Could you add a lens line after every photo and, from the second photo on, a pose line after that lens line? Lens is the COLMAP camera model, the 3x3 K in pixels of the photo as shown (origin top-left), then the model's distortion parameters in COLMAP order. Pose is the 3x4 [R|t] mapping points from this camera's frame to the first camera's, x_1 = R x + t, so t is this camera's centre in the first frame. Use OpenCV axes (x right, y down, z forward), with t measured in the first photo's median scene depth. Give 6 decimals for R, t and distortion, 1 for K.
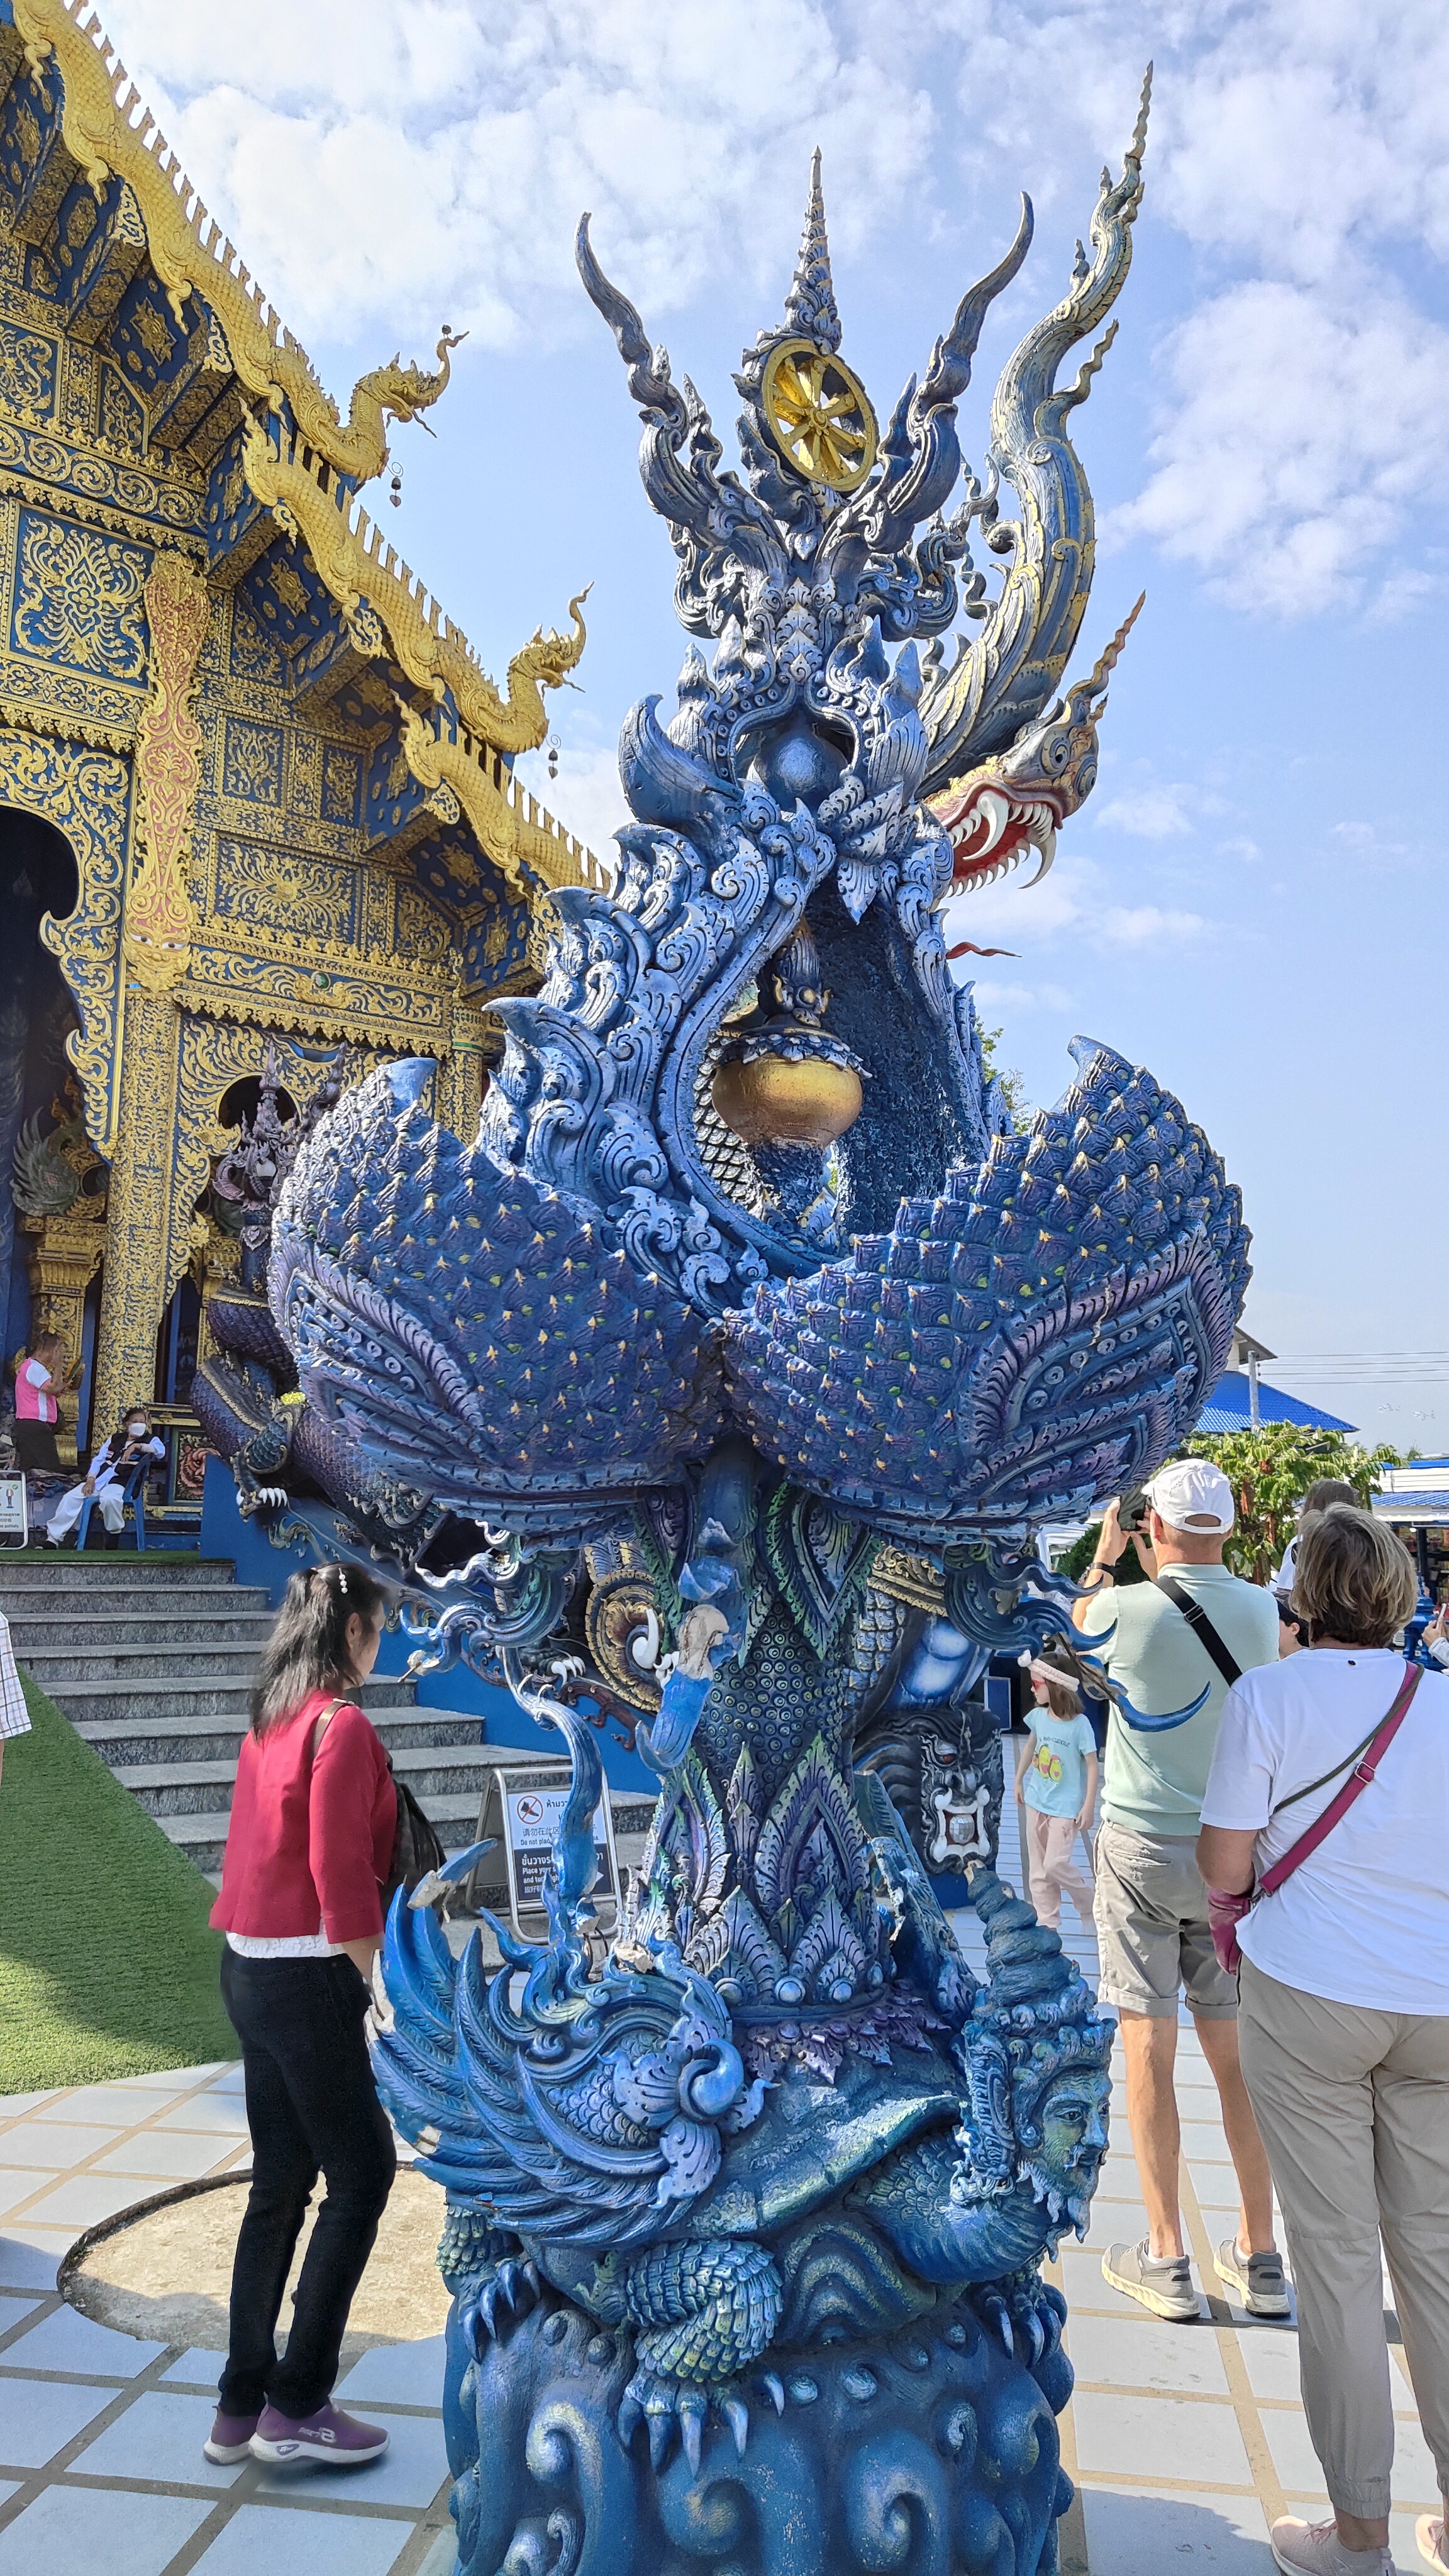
lens RADIAL K [[1822.1, 0, 730.8], [0, 1822.1, 1287.7], [0, 0, 1]] dist [0.019998, -0.017894]
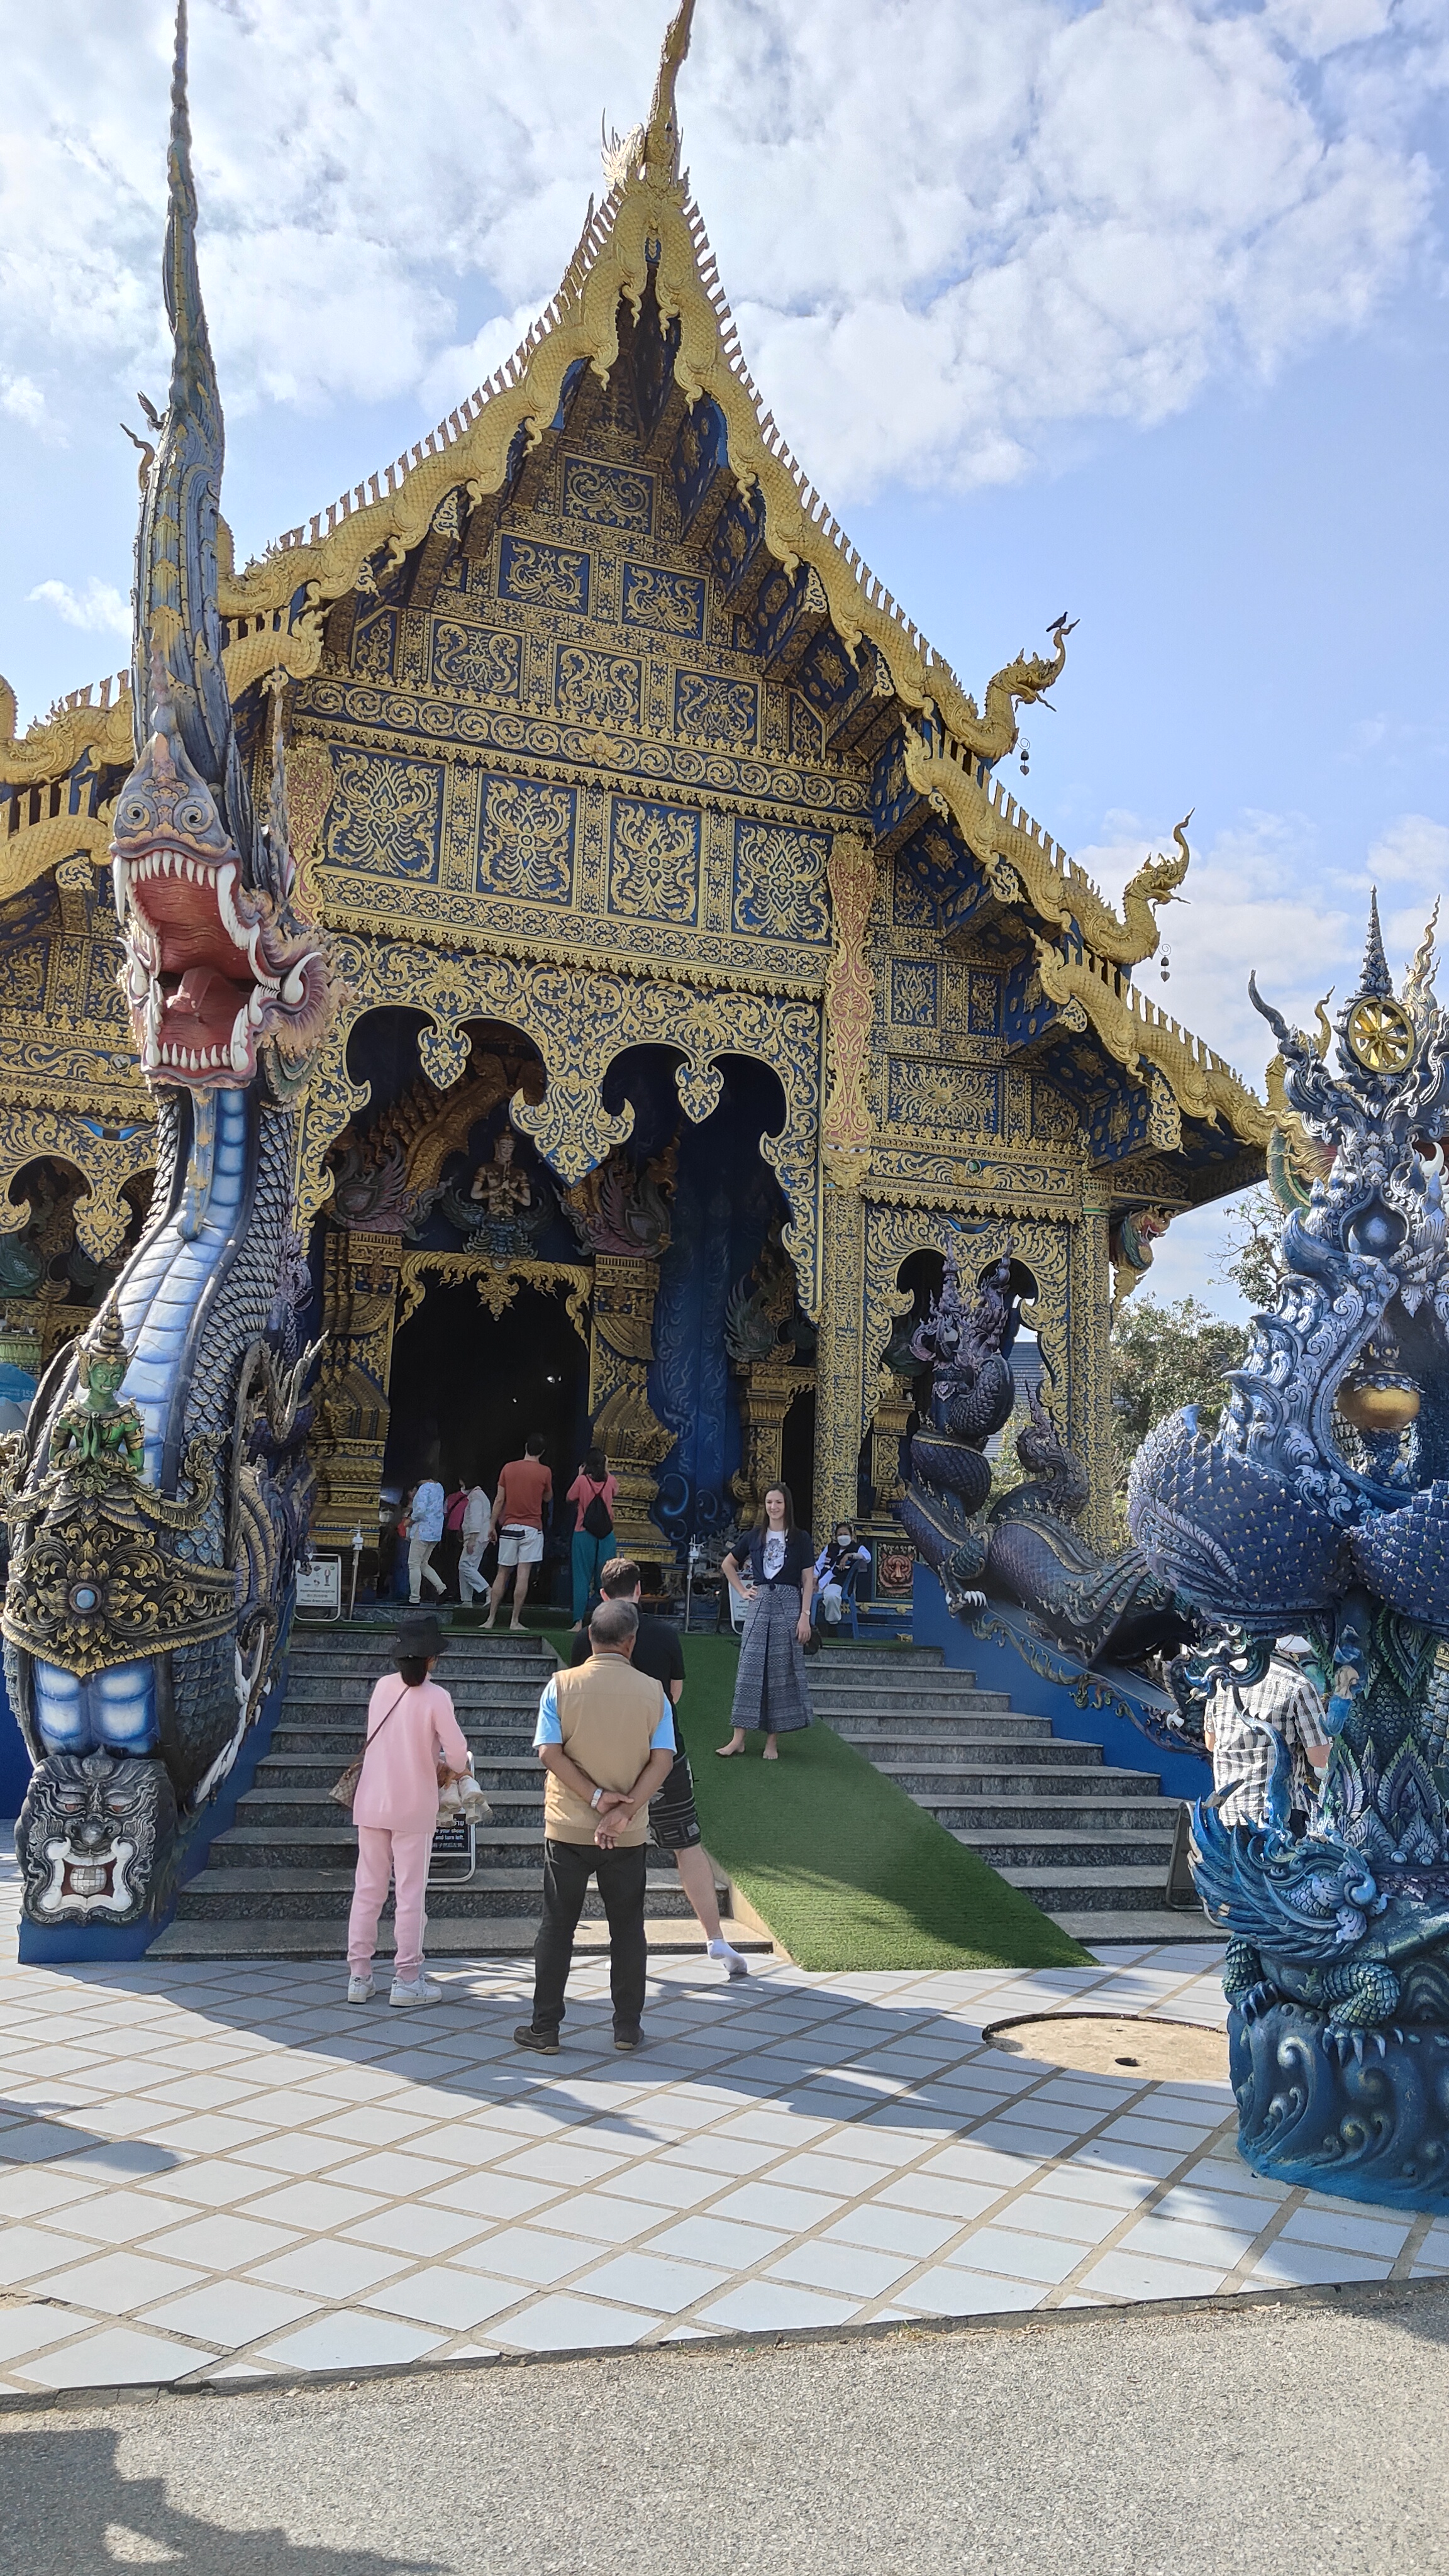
lens RADIAL K [[1822.1, 0, 713.1], [0, 1822.1, 1280.8], [0, 0, 1]] dist [0.019998, -0.017894]
pose [[0.945390, -0.040575, -0.323406, -0.004373], [0.022372, 0.997959, -0.059808, -0.133778], [0.325173, 0.049307, 0.944368, -1.045151]]
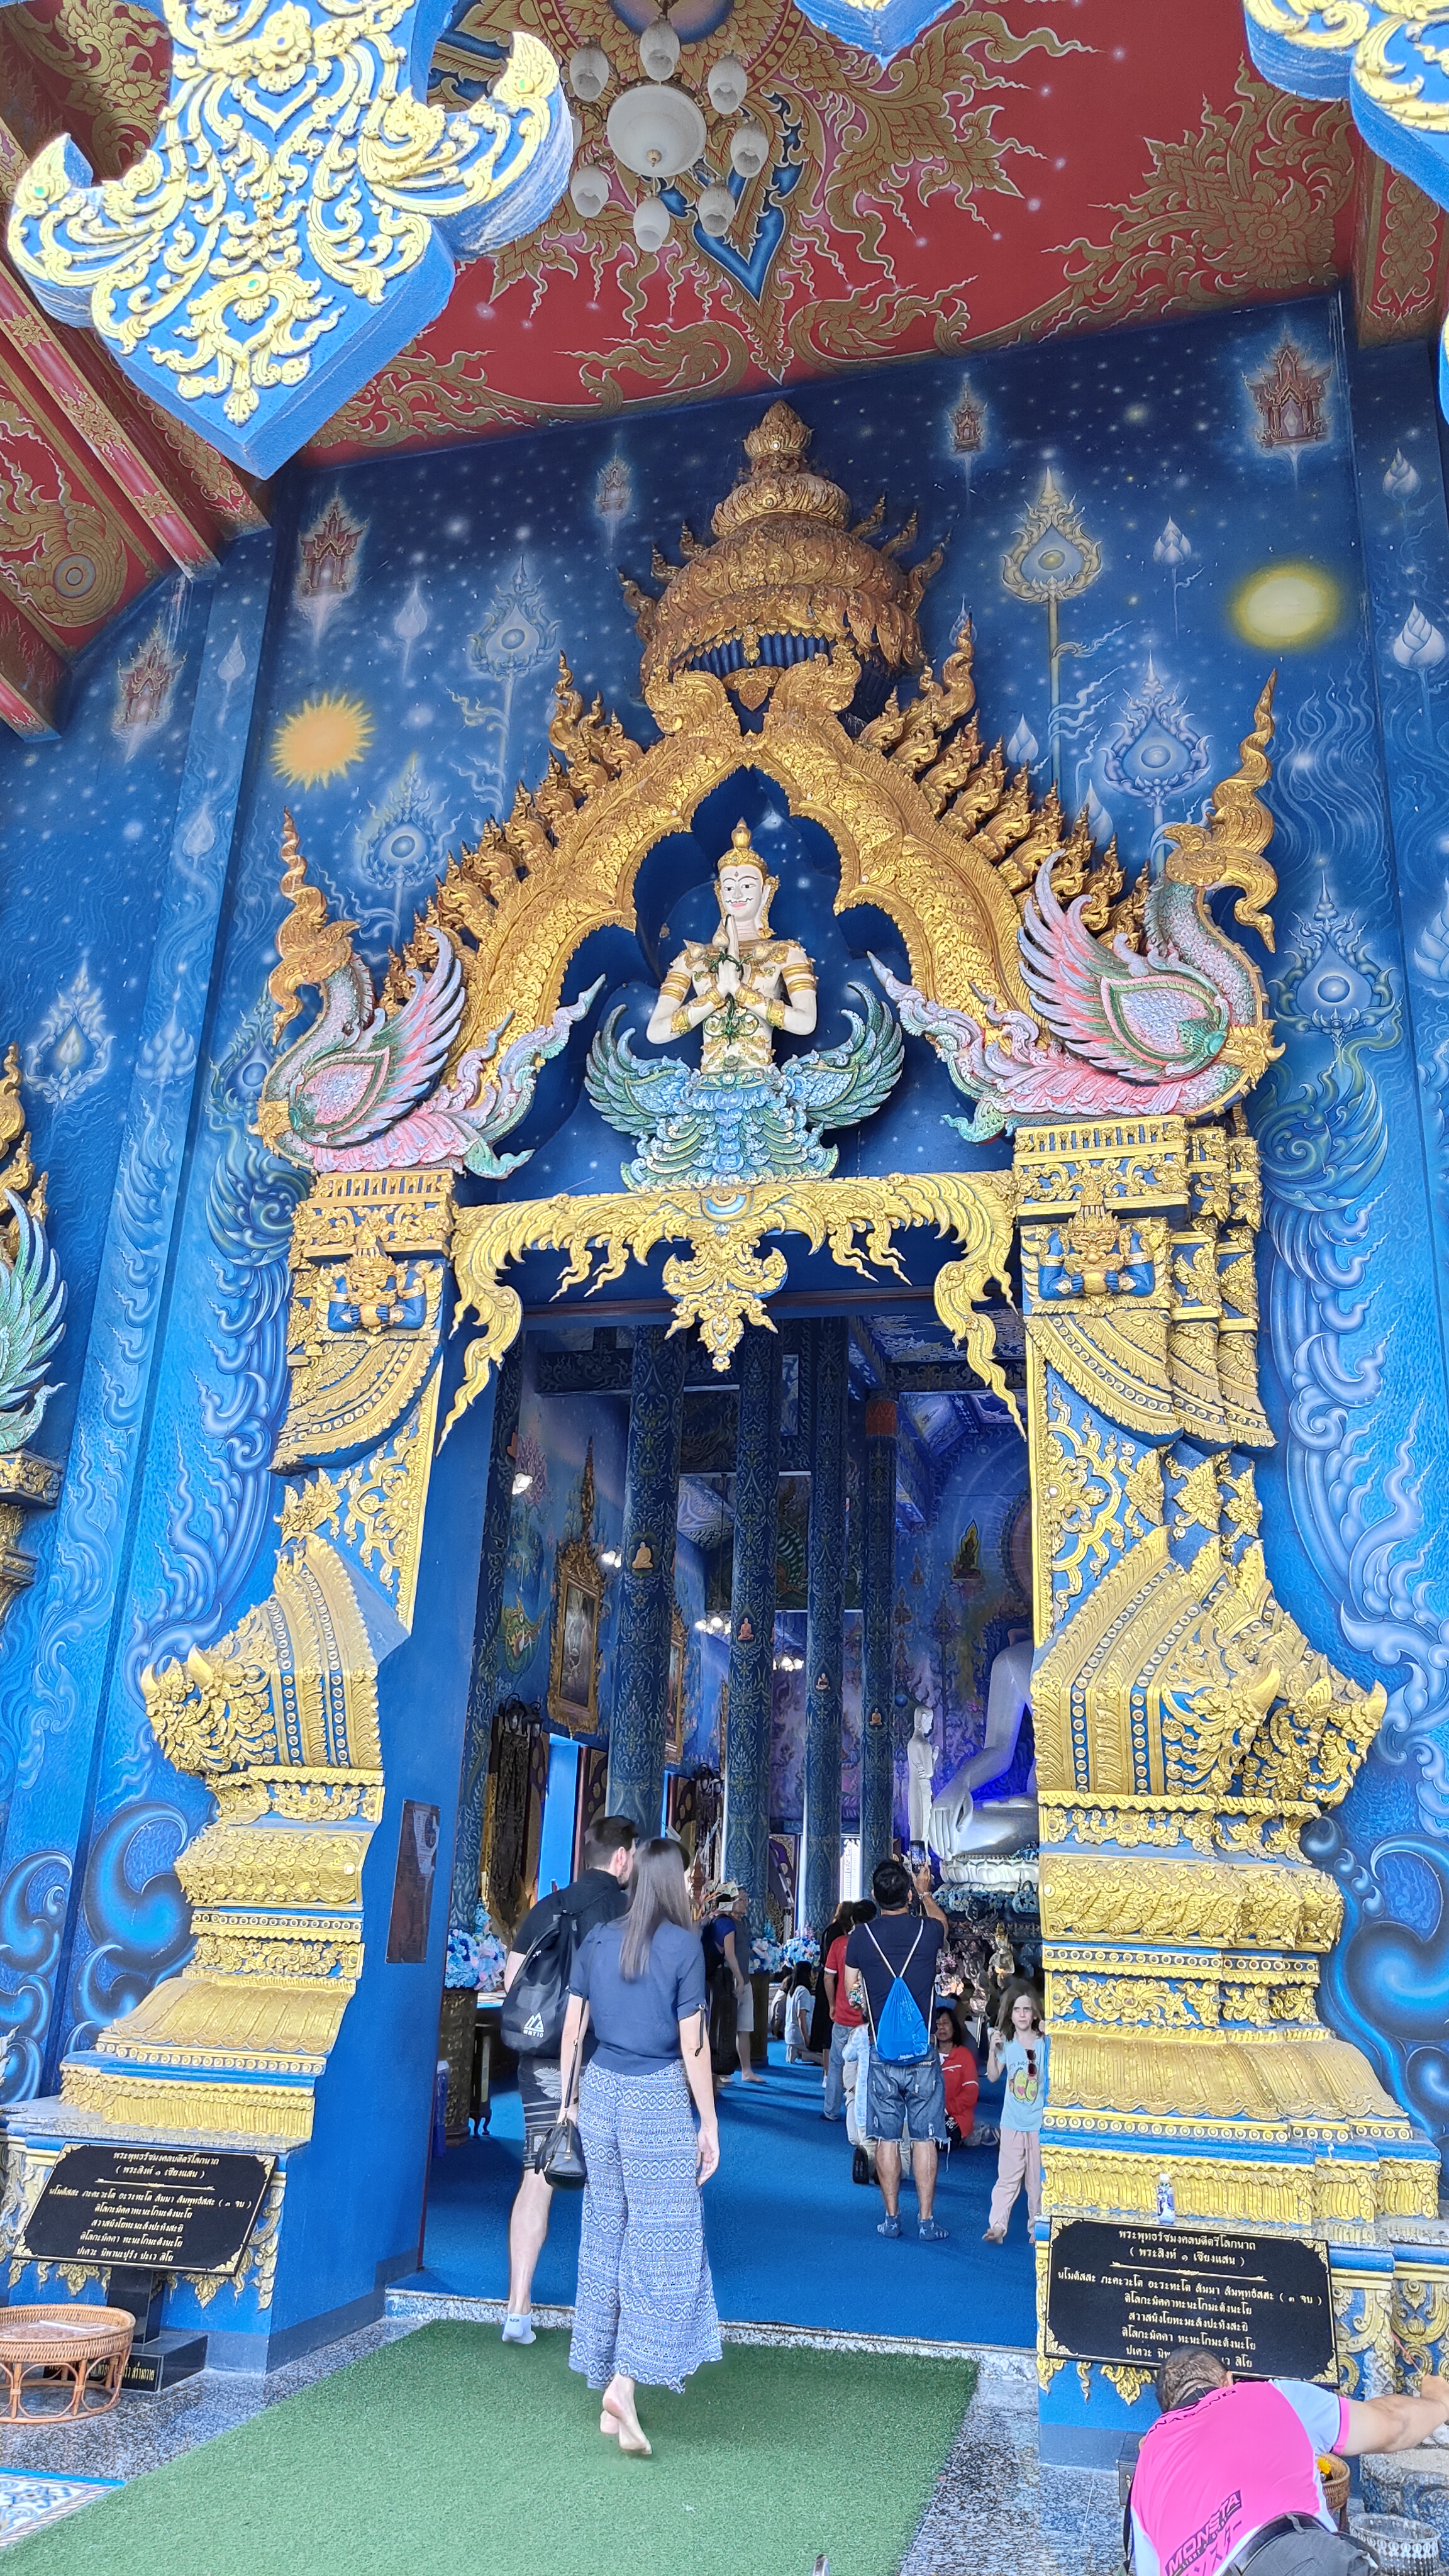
lens RADIAL K [[1822.1, 0, 730.0], [0, 1822.1, 1295.9], [0, 0, 1]] dist [0.019998, -0.017894]
pose [[0.642709, -0.238698, -0.727975, -1.423726], [0.077850, 0.965653, -0.247899, 0.058977], [0.762144, 0.102654, 0.639217, 3.991682]]
